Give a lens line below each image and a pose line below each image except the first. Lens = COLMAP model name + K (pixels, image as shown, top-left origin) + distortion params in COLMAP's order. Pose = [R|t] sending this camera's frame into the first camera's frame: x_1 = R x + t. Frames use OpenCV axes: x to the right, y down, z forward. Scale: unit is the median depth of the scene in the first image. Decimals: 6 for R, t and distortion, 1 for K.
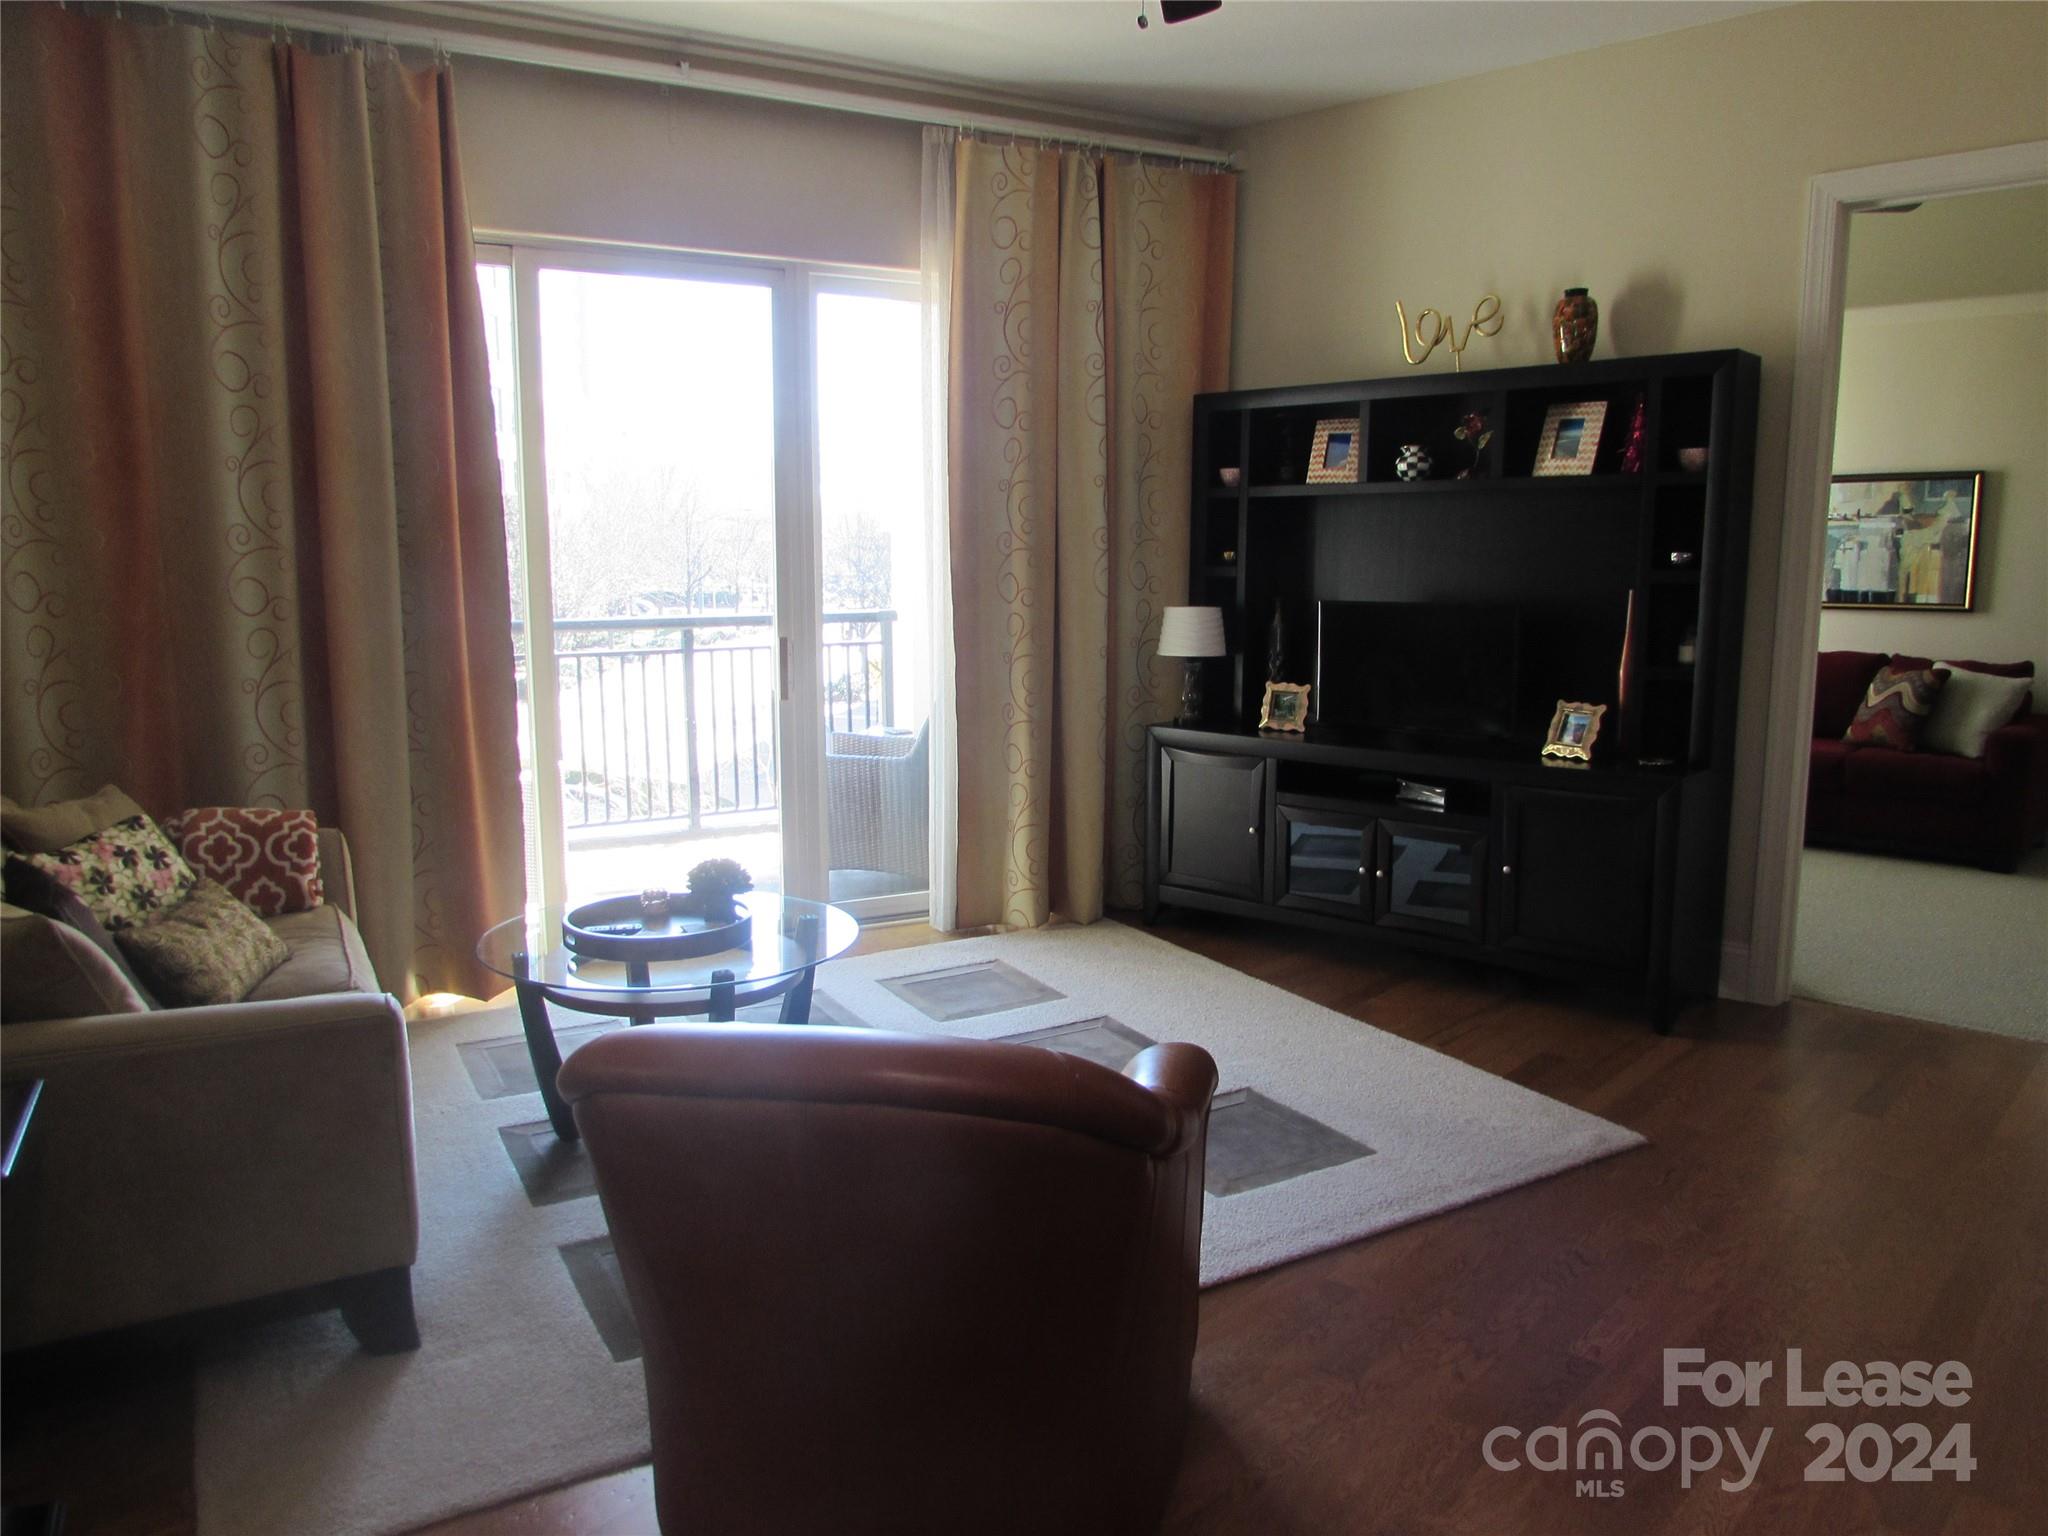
lens RADIAL K [[1445.4, 0, 1026.6], [0, 1445.4, 779.8], [0, 0, 1]] dist [-0.031231, 0.011692]
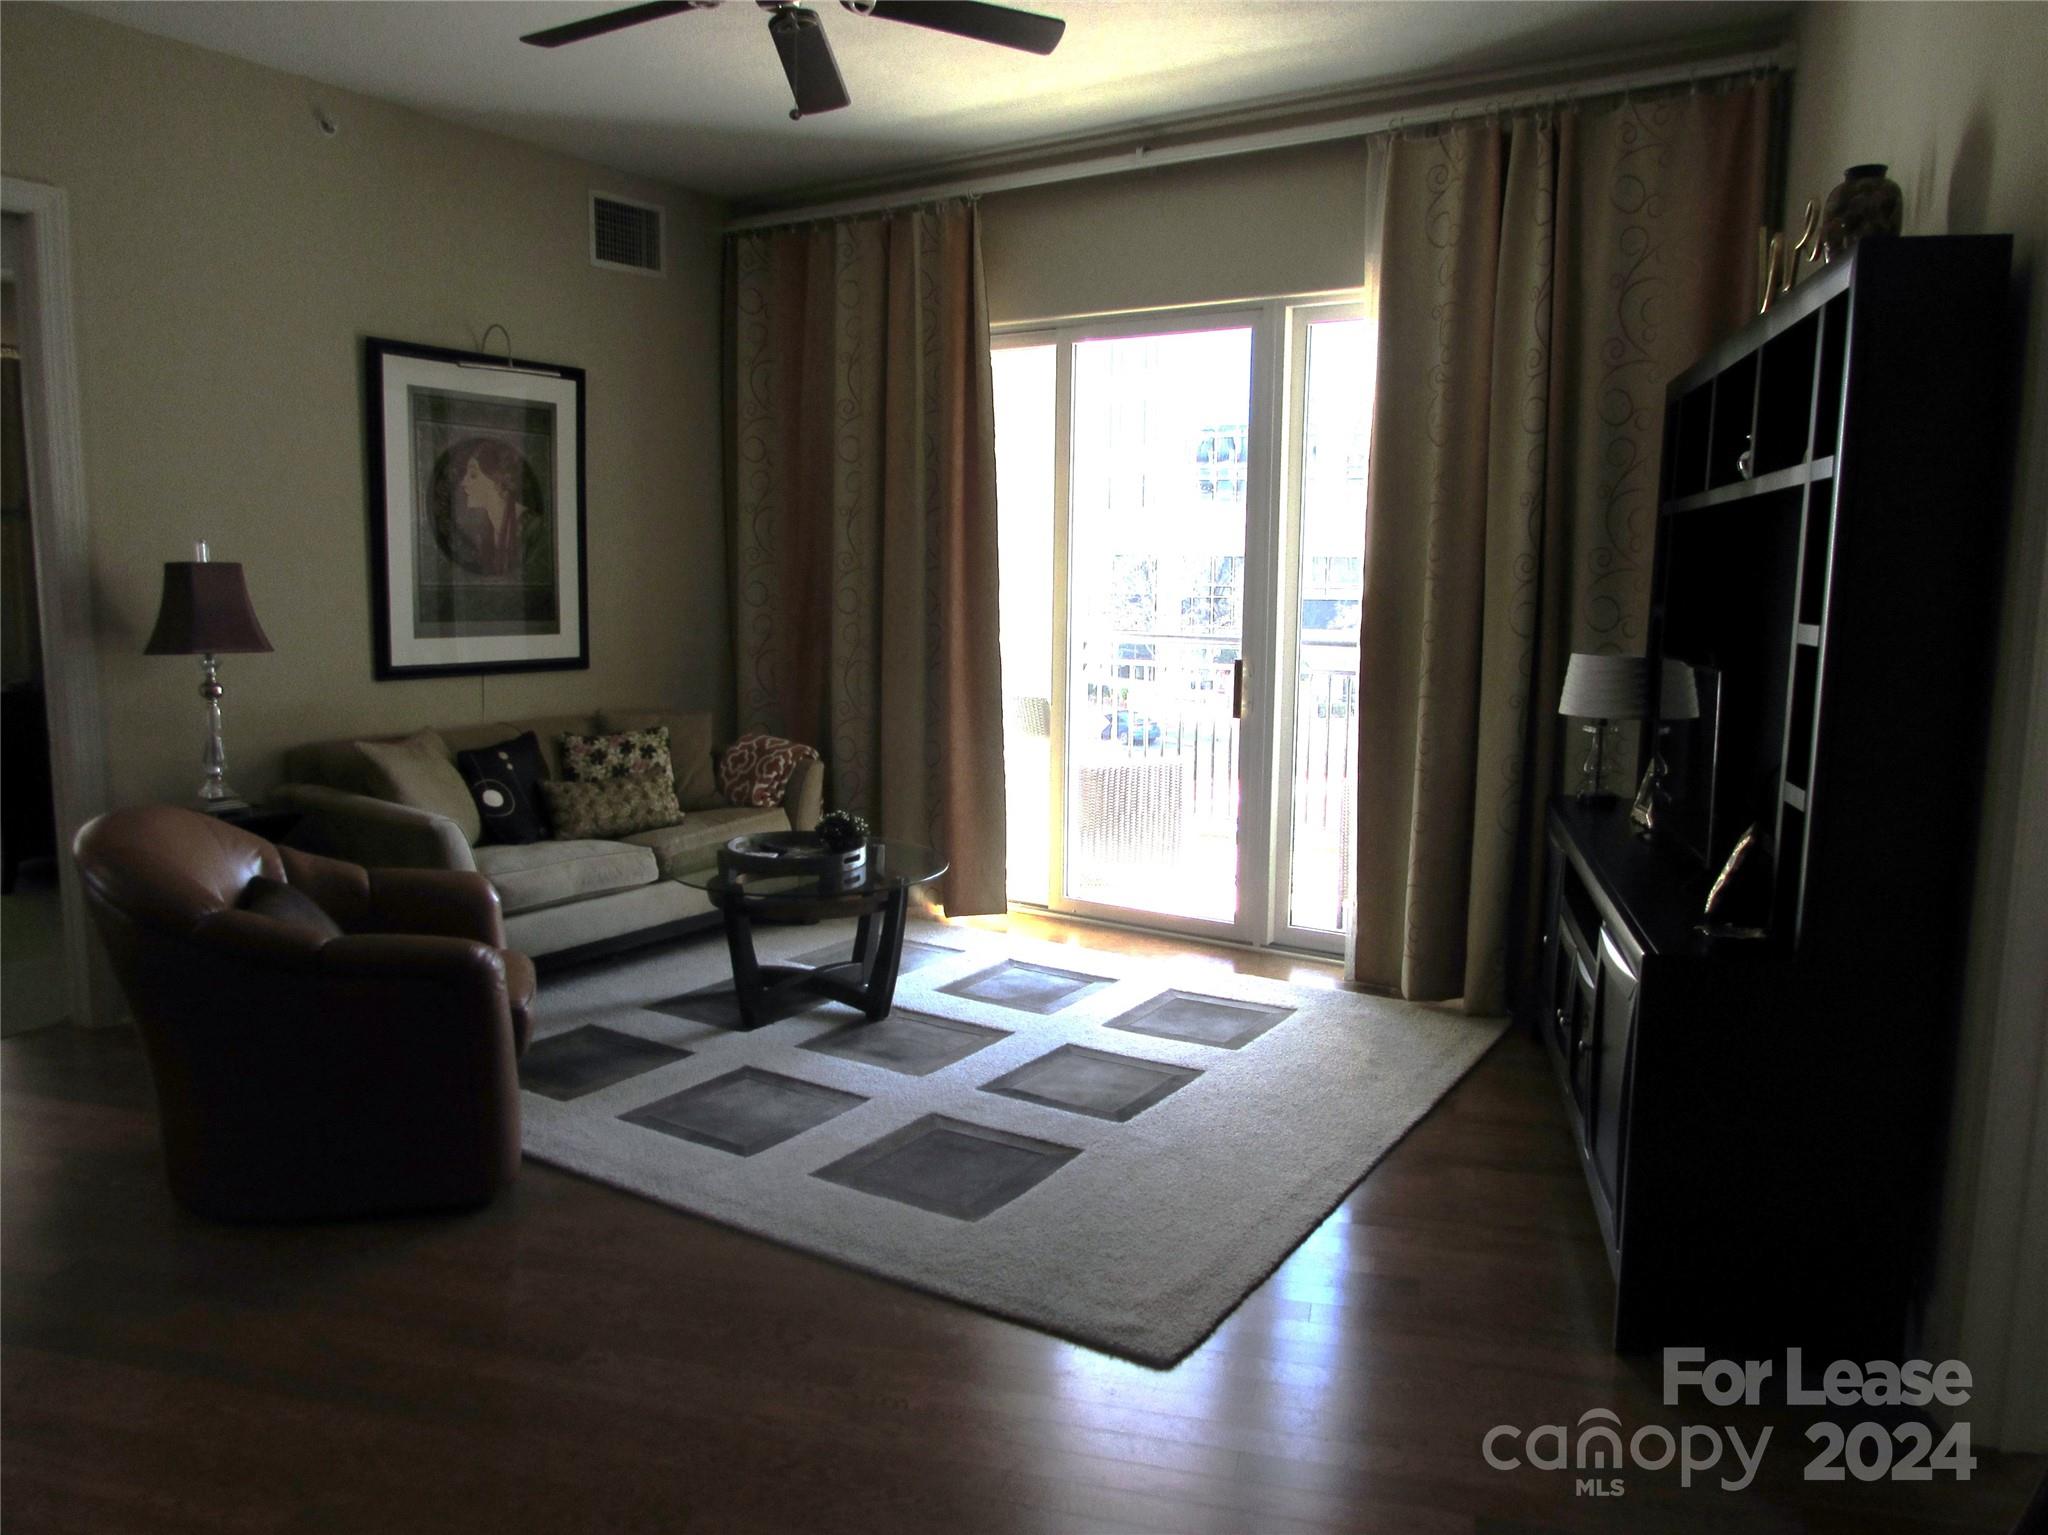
lens RADIAL K [[1462.4, 0, 1023.5], [0, 1462.4, 768.0], [0, 0, 1]] dist [-0.024703, 0.010126]
pose [[0.471191, 0.126378, -0.872931, 0.815091], [-0.150487, 0.986690, 0.061618, -0.073124], [0.869099, 0.102330, 0.483937, 0.420922]]
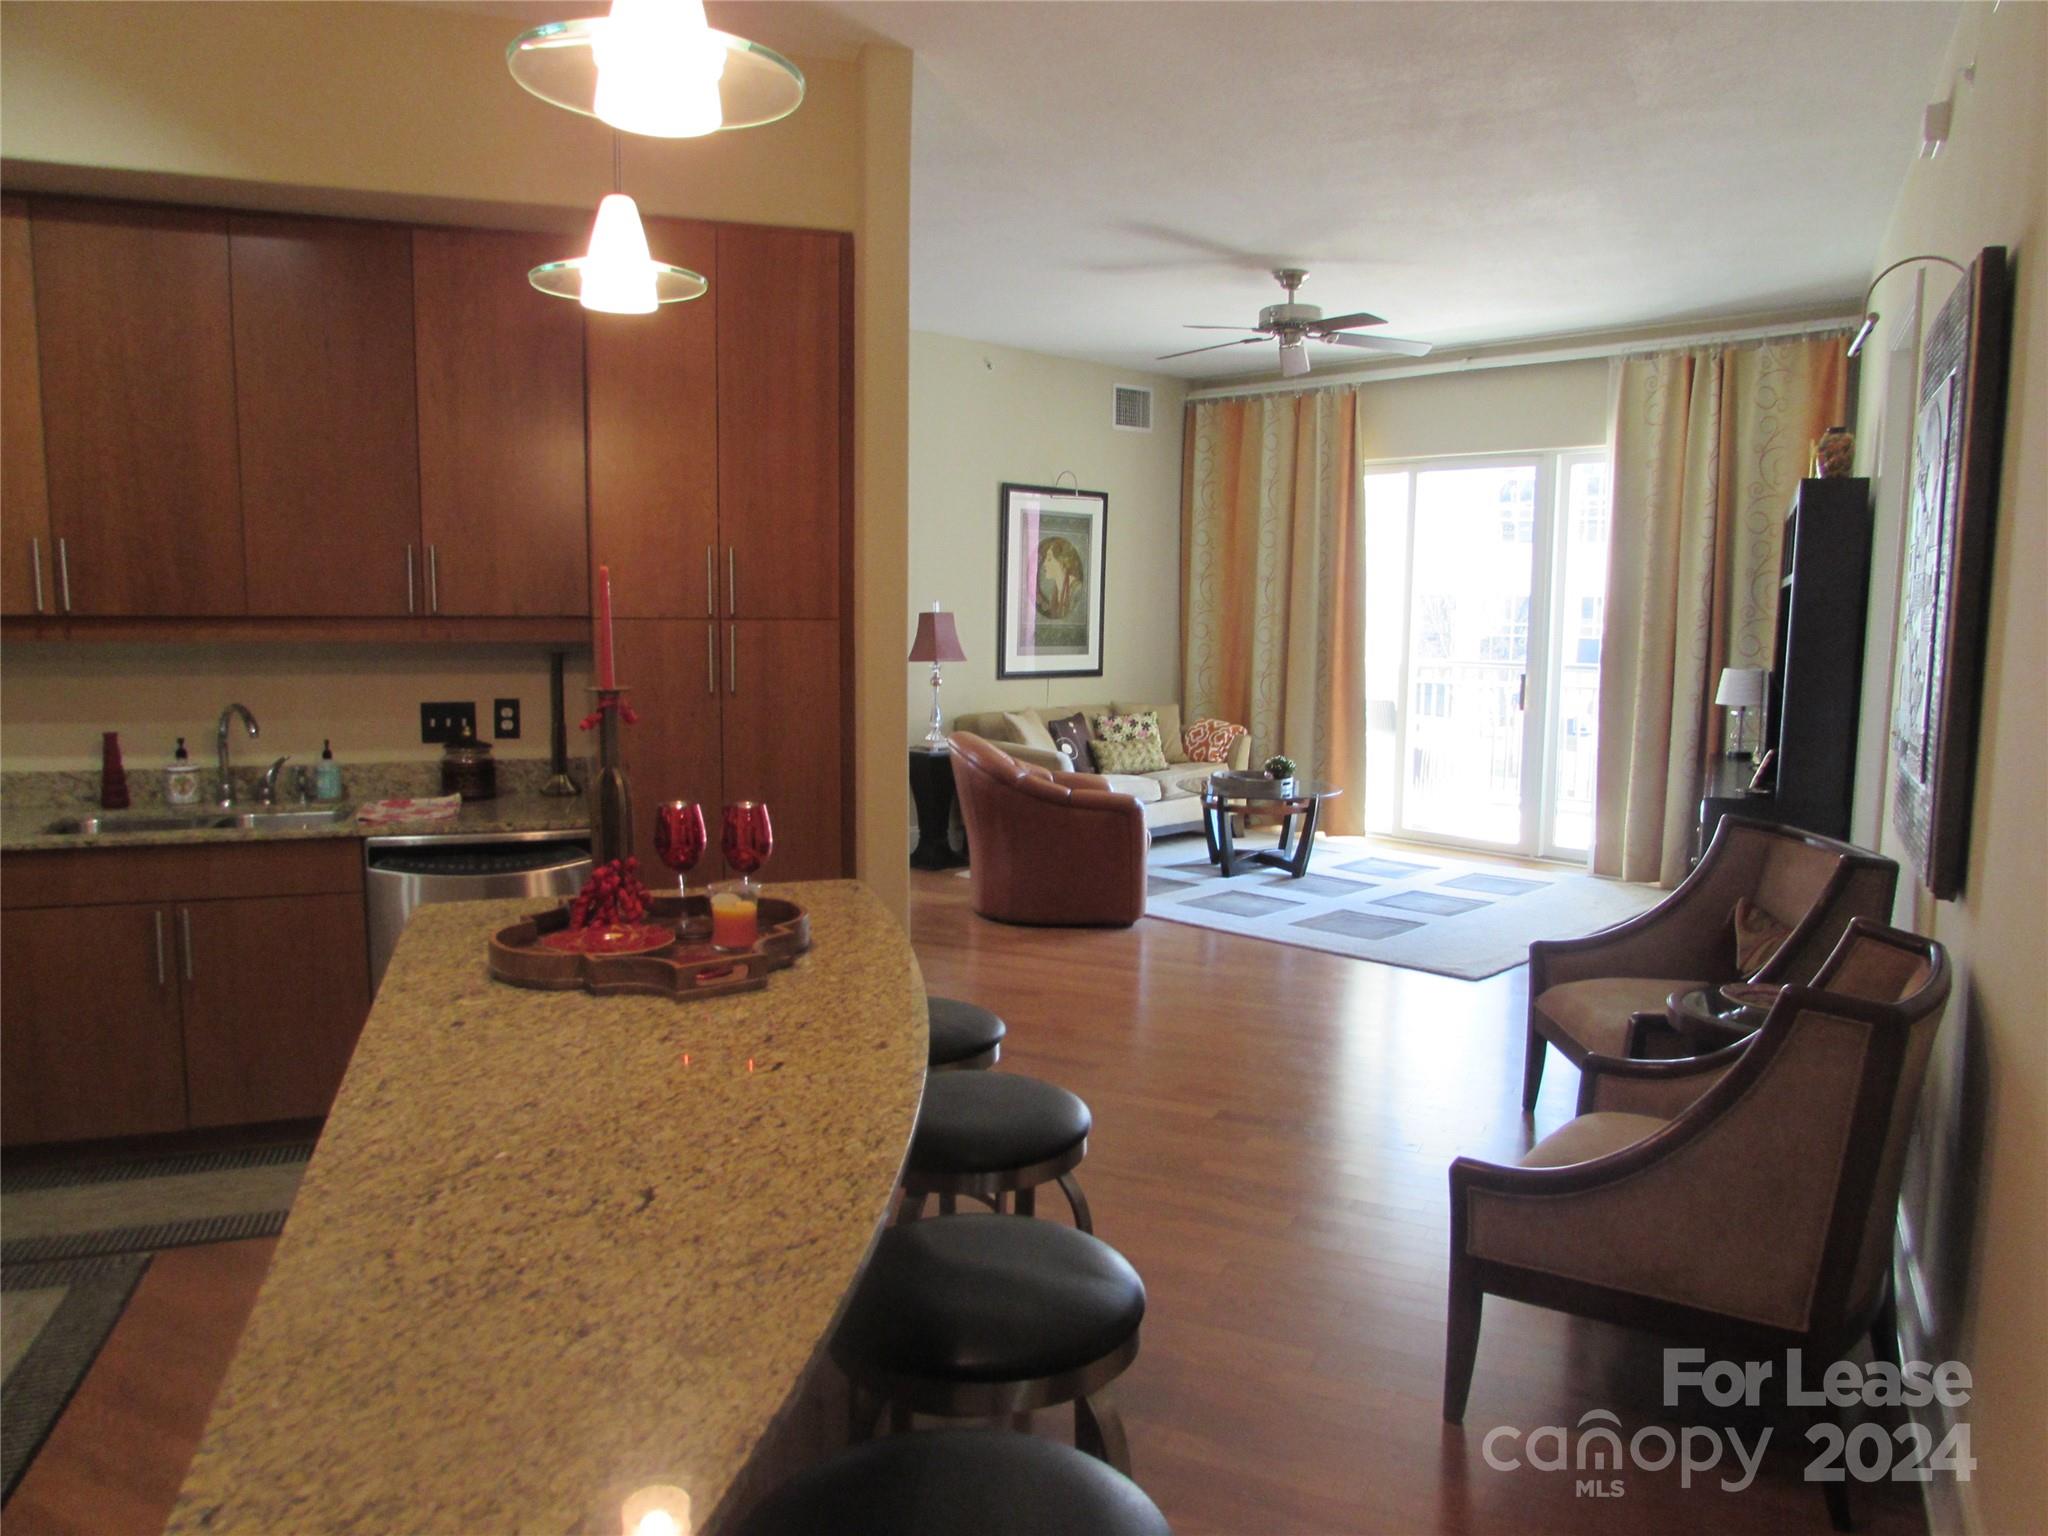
lens RADIAL K [[1445.4, 0, 1020.0], [0, 1445.4, 768.0], [0, 0, 1]] dist [-0.031231, 0.011692]
pose [[0.285838, 0.113909, -0.951484, 1.468934], [-0.162434, 0.984301, 0.069041, -0.014170], [0.944411, 0.134818, 0.299853, -0.031340]]
